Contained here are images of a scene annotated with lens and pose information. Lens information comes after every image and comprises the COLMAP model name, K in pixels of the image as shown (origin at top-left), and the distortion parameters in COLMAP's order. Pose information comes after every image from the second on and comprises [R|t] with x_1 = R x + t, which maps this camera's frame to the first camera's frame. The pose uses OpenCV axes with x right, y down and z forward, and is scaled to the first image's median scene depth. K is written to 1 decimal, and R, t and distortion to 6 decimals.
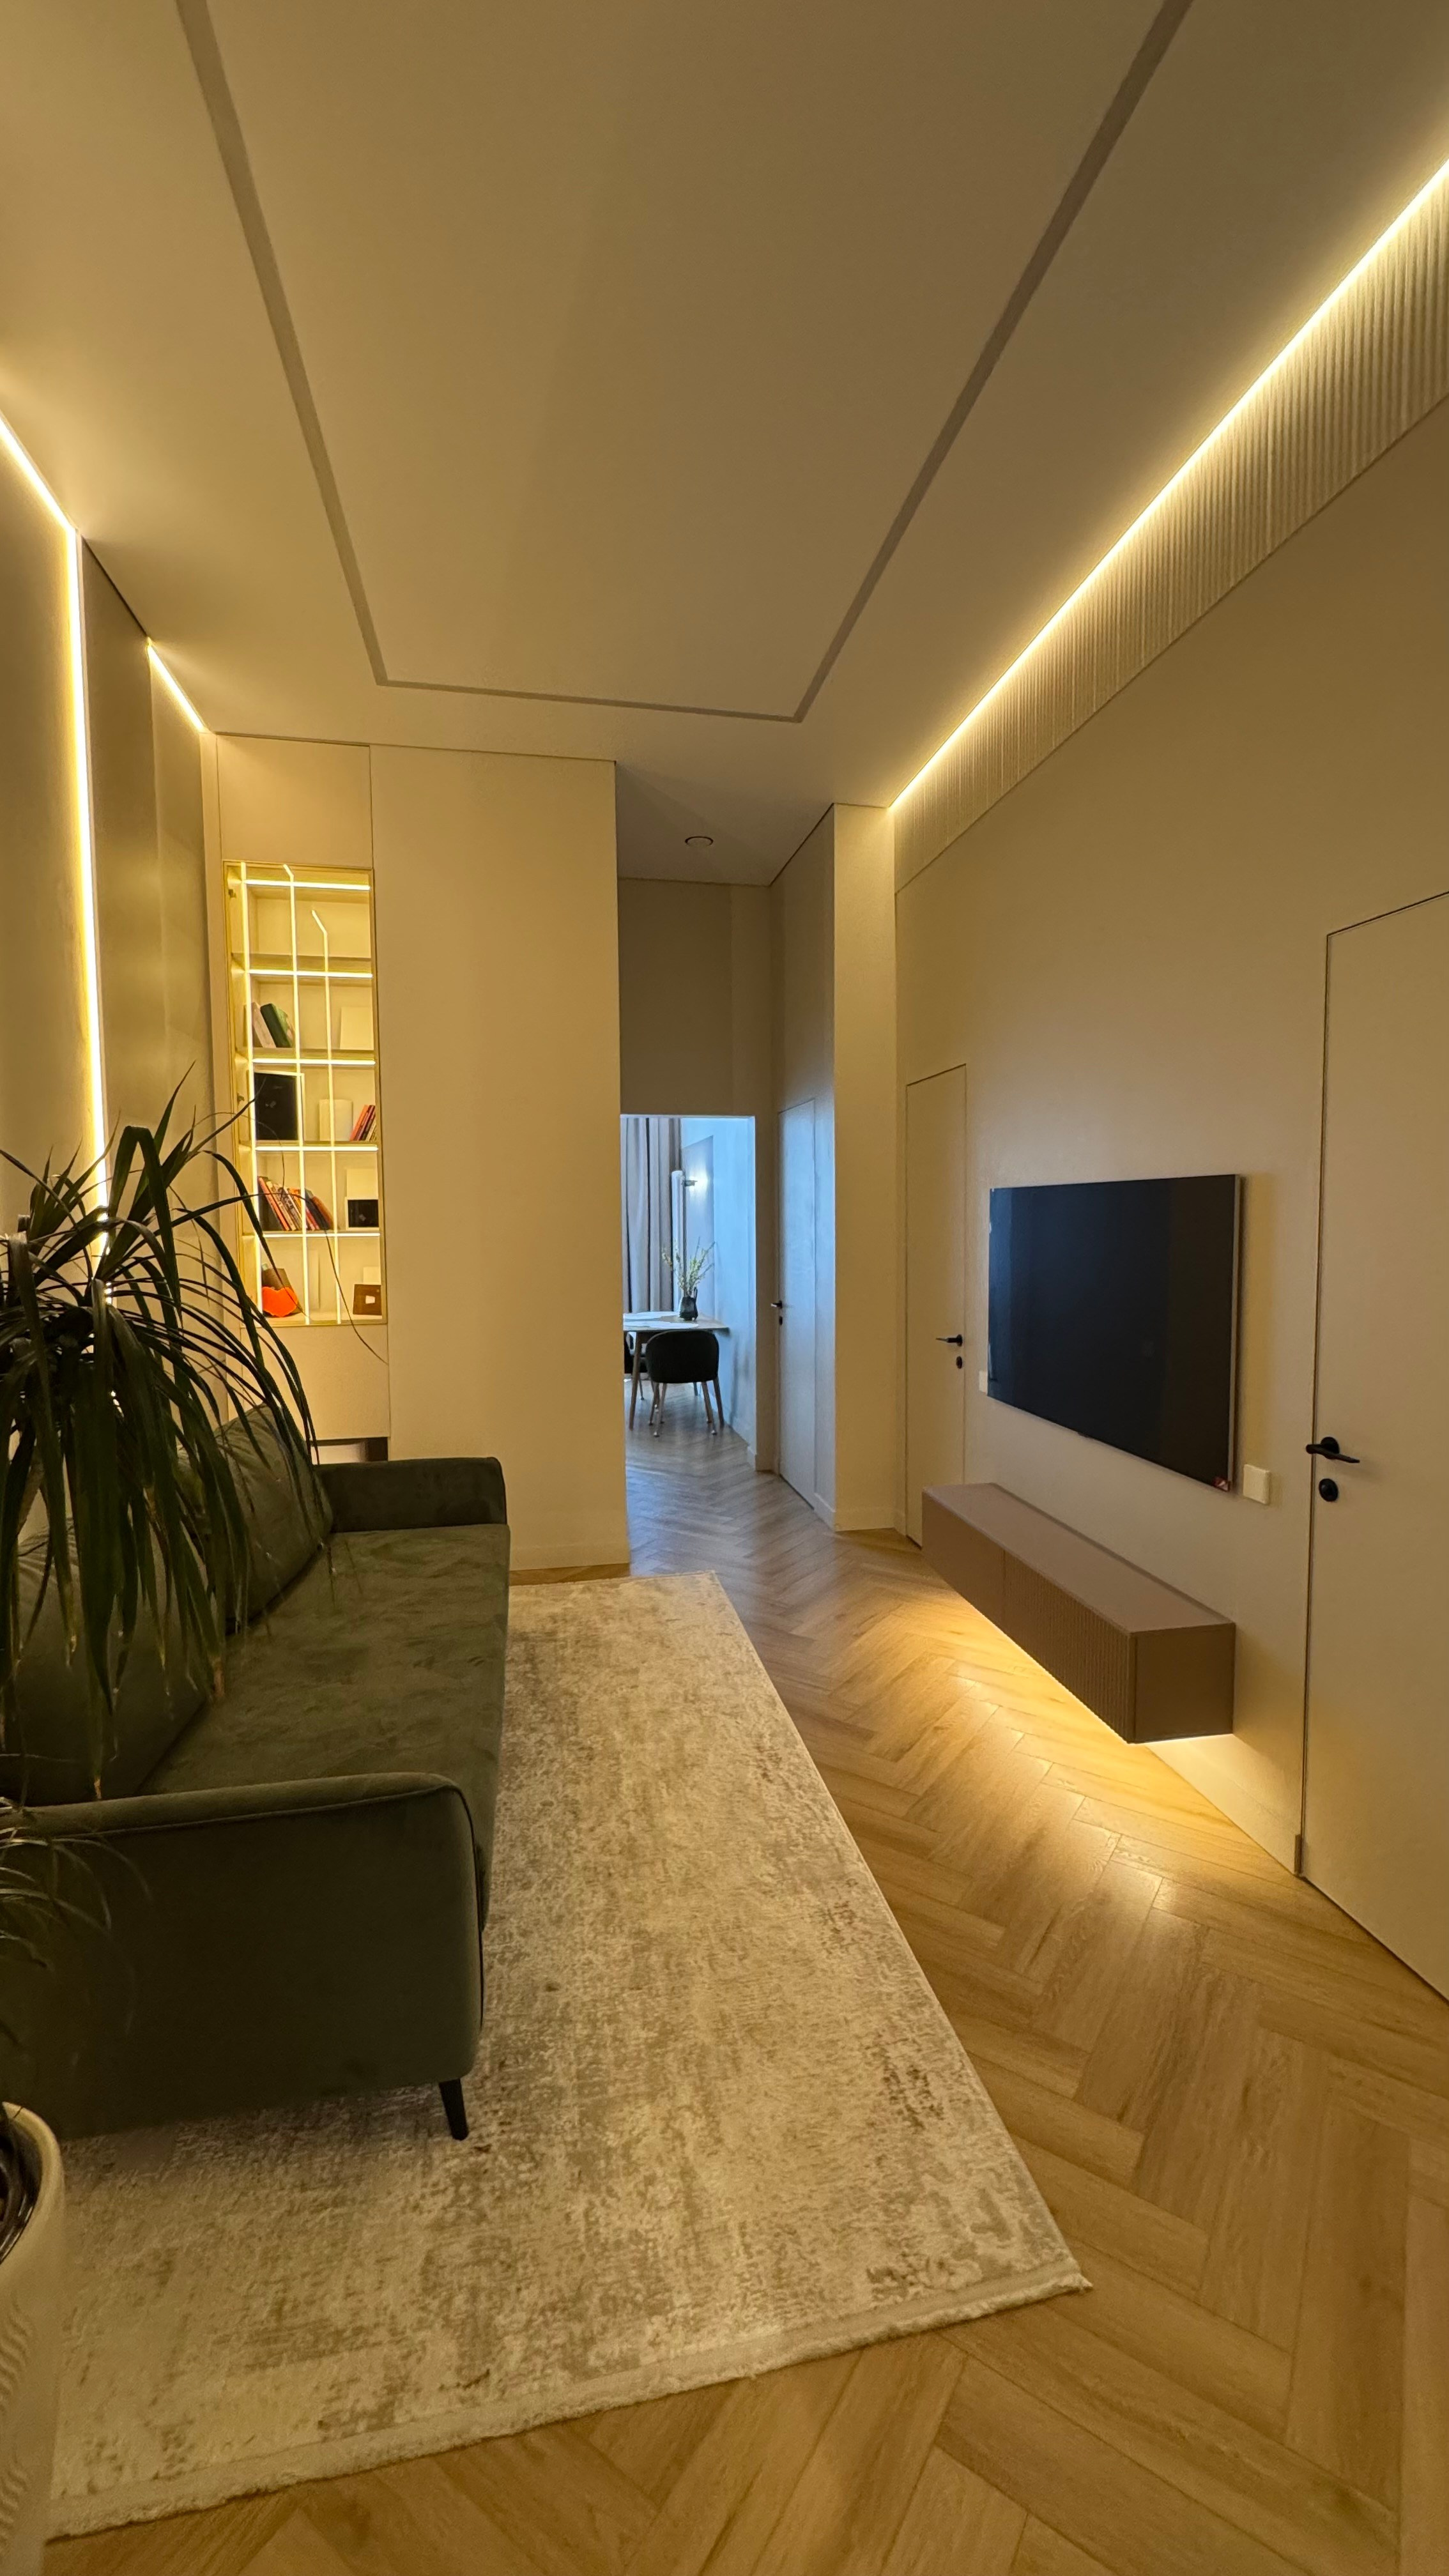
lens RADIAL K [[1026.6, 0, 724.5], [0, 1026.6, 1288.0], [0, 0, 1]] dist [0.000660, 0.000092]
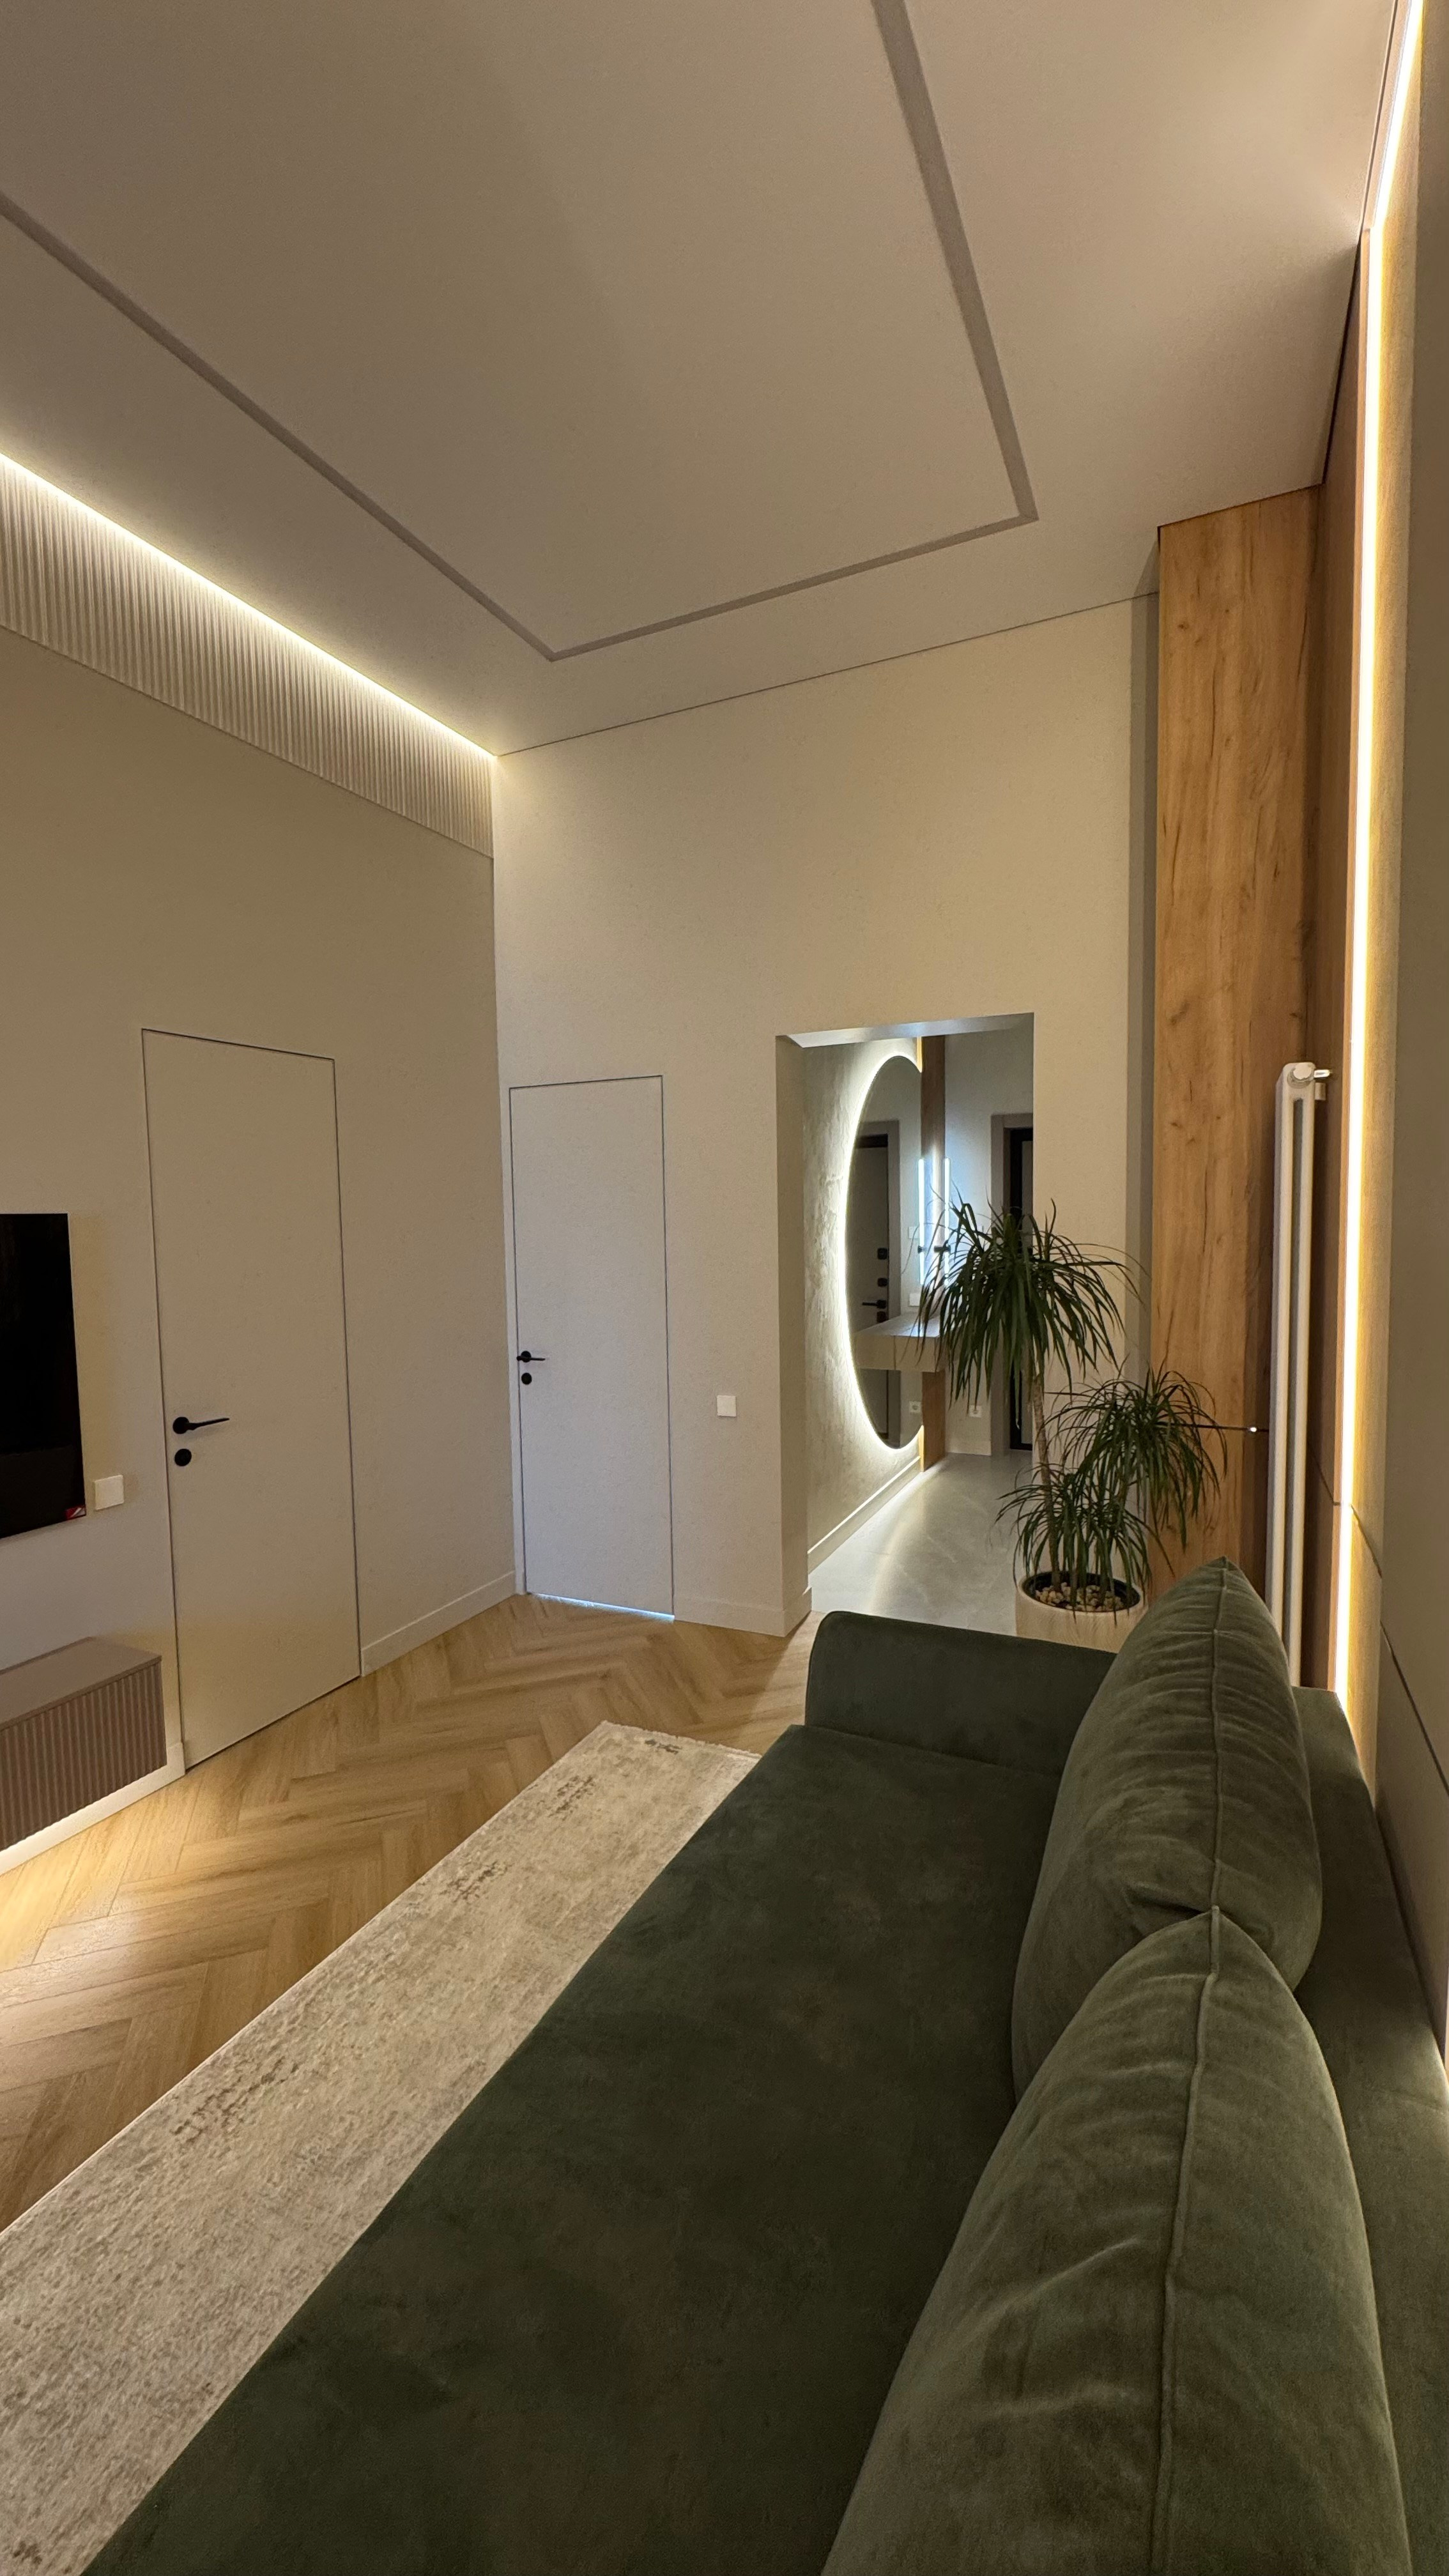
lens RADIAL K [[1026.6, 0, 724.5], [0, 1026.6, 1288.0], [0, 0, 1]] dist [0.000660, 0.000092]
pose [[-0.807360, -0.022054, 0.589646, -0.855752], [0.061318, 0.990755, 0.121014, -0.154372], [-0.586864, 0.133857, -0.798544, 1.868574]]
